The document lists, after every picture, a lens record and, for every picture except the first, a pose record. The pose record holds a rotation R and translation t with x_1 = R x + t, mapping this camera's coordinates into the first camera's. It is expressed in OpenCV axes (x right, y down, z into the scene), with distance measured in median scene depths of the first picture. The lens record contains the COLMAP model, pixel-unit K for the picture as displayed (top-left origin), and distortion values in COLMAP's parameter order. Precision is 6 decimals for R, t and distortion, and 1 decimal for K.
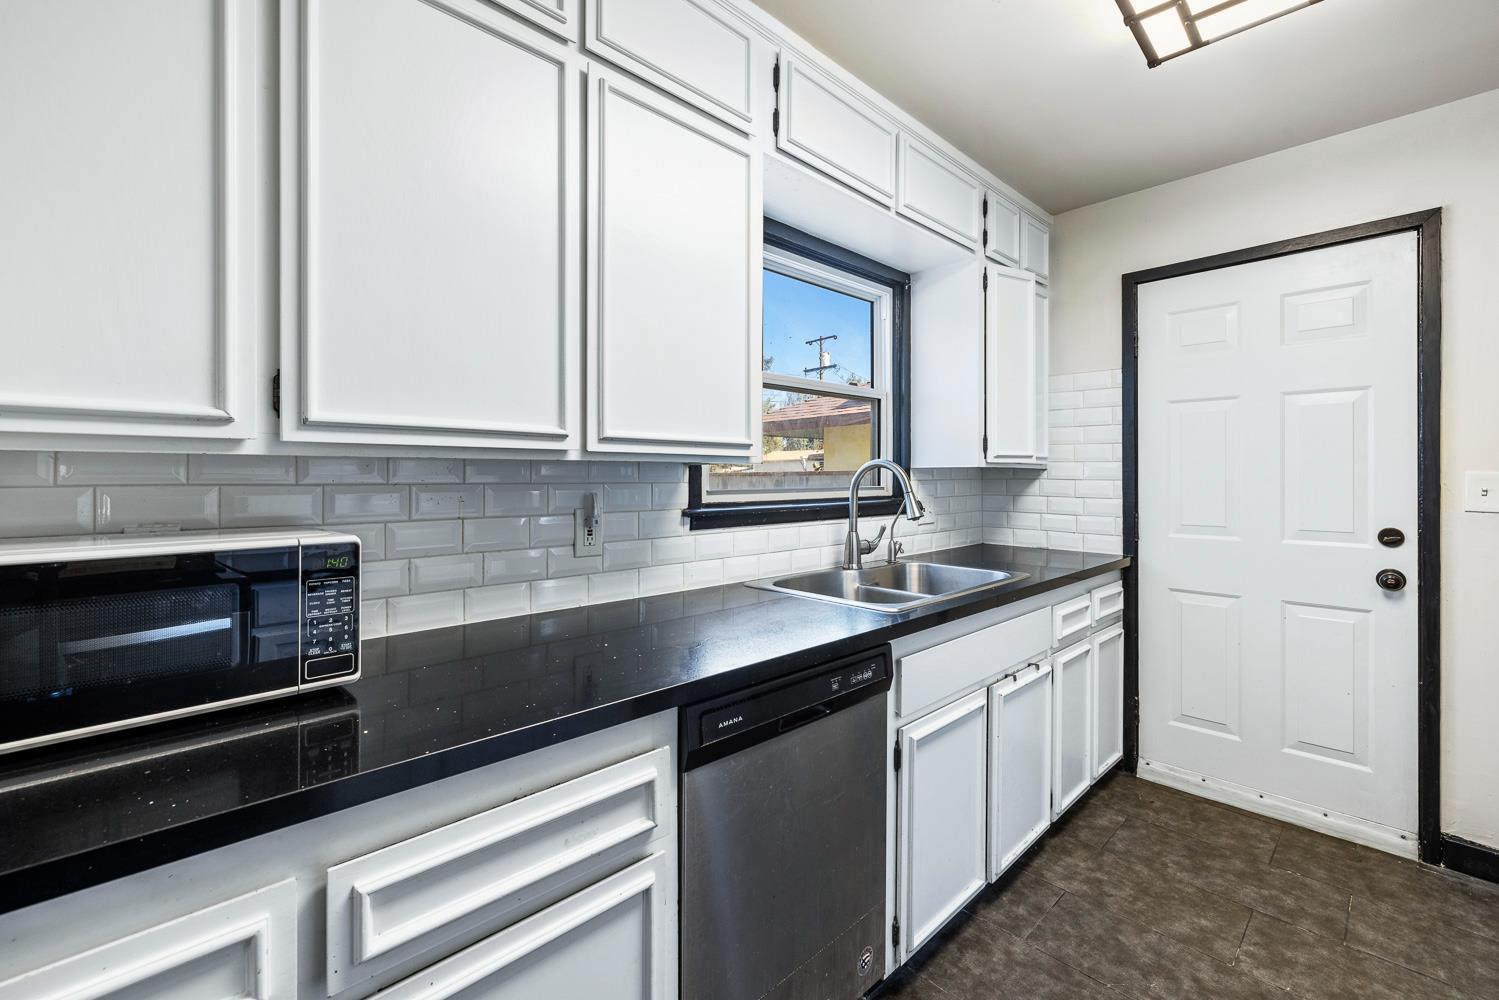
lens RADIAL K [[638.5, 0, 749.1], [0, 638.5, 475.9], [0, 0, 1]] dist [-0.000193, -0.000040]
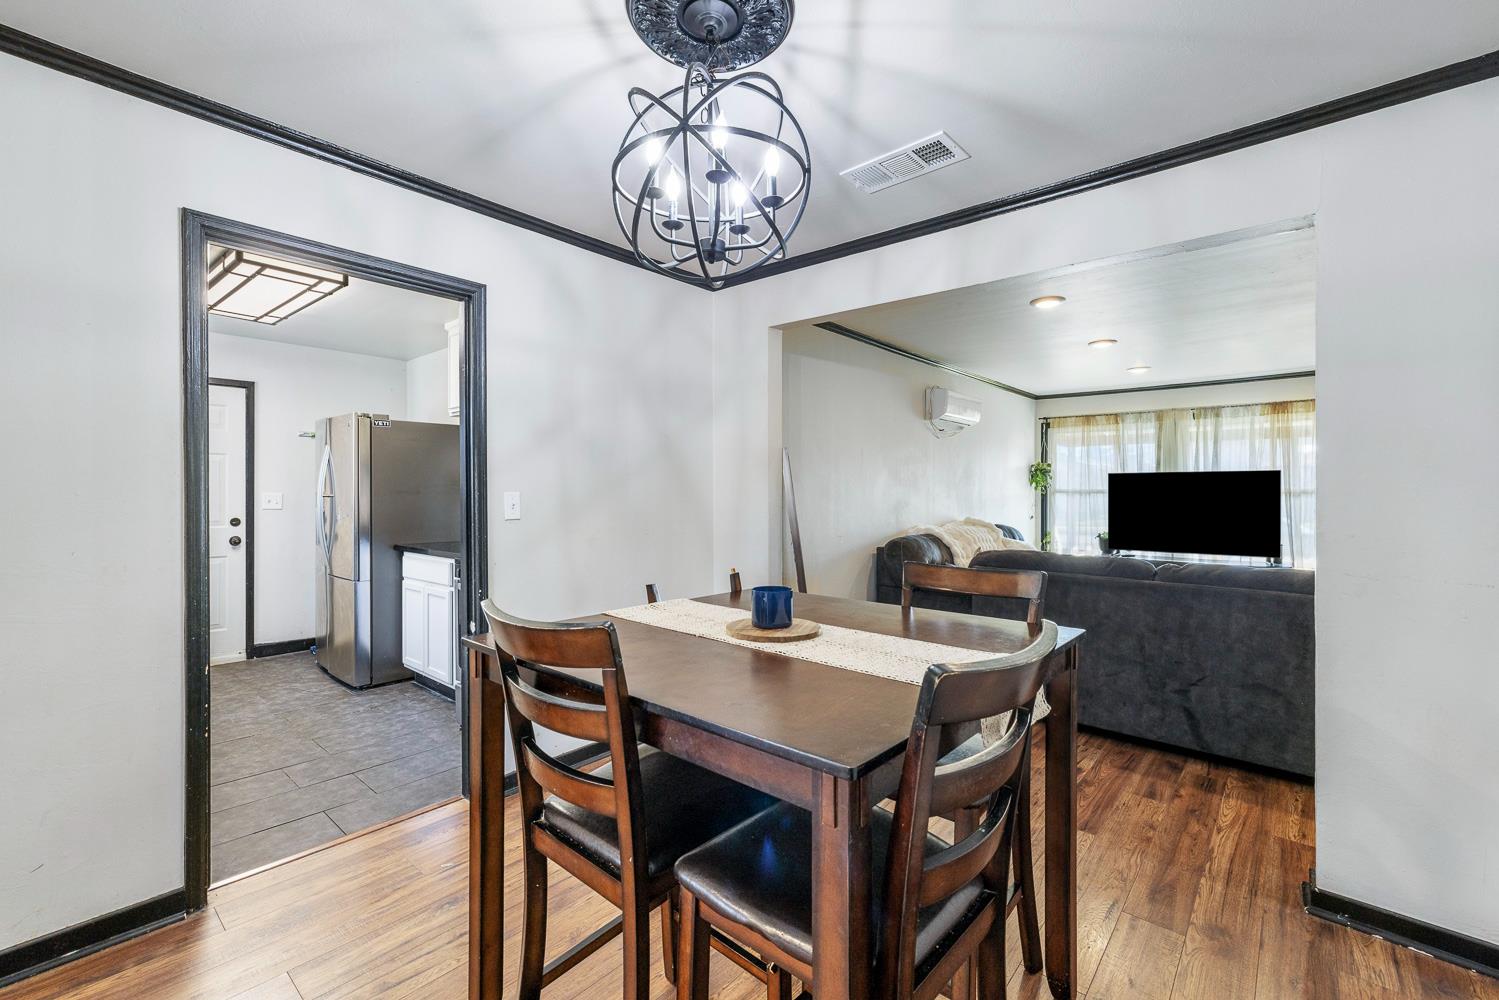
lens RADIAL K [[634.3, 0, 752.5], [0, 634.3, 495.1], [0, 0, 1]] dist [0.000866, 0.000485]
pose [[-0.089633, -0.002186, 0.995972, -1.469593], [-0.002455, 0.999995, 0.001974, -0.007985], [-0.995972, -0.002268, -0.089638, -0.651311]]
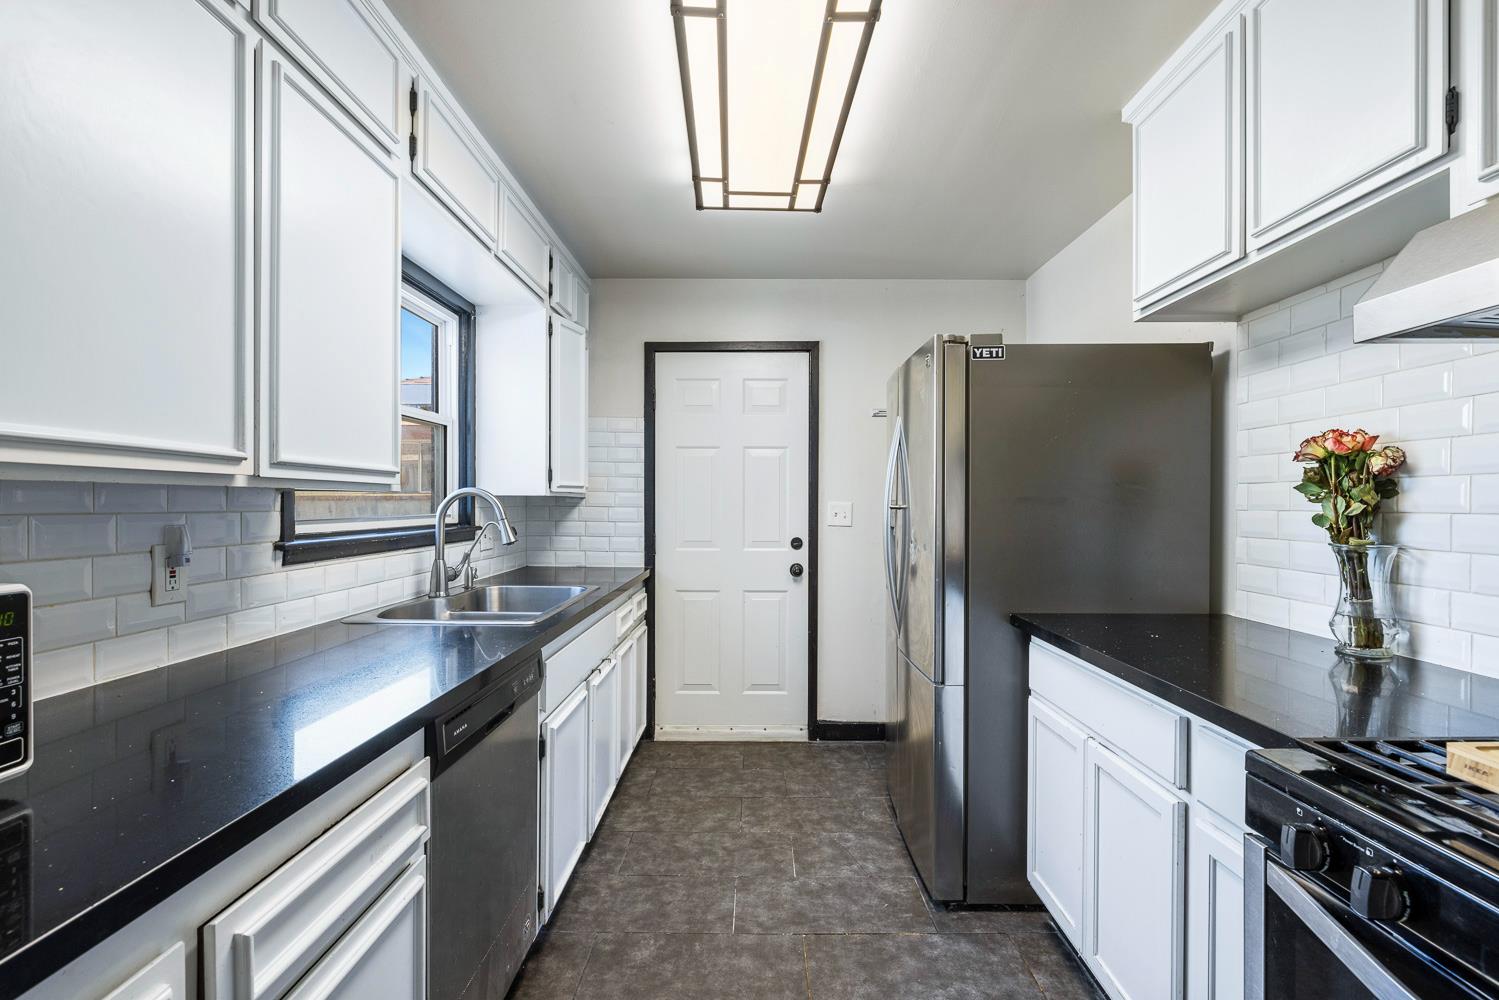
lens RADIAL K [[680.1, 0, 750.8], [0, 680.1, 505.6], [0, 0, 1]] dist [-0.002594, 0.000371]
pose [[0.695521, 0.000874, 0.718505, -0.308270], [-0.005403, 0.999977, 0.004014, -0.004210], [-0.718485, -0.006674, 0.695510, -0.100549]]
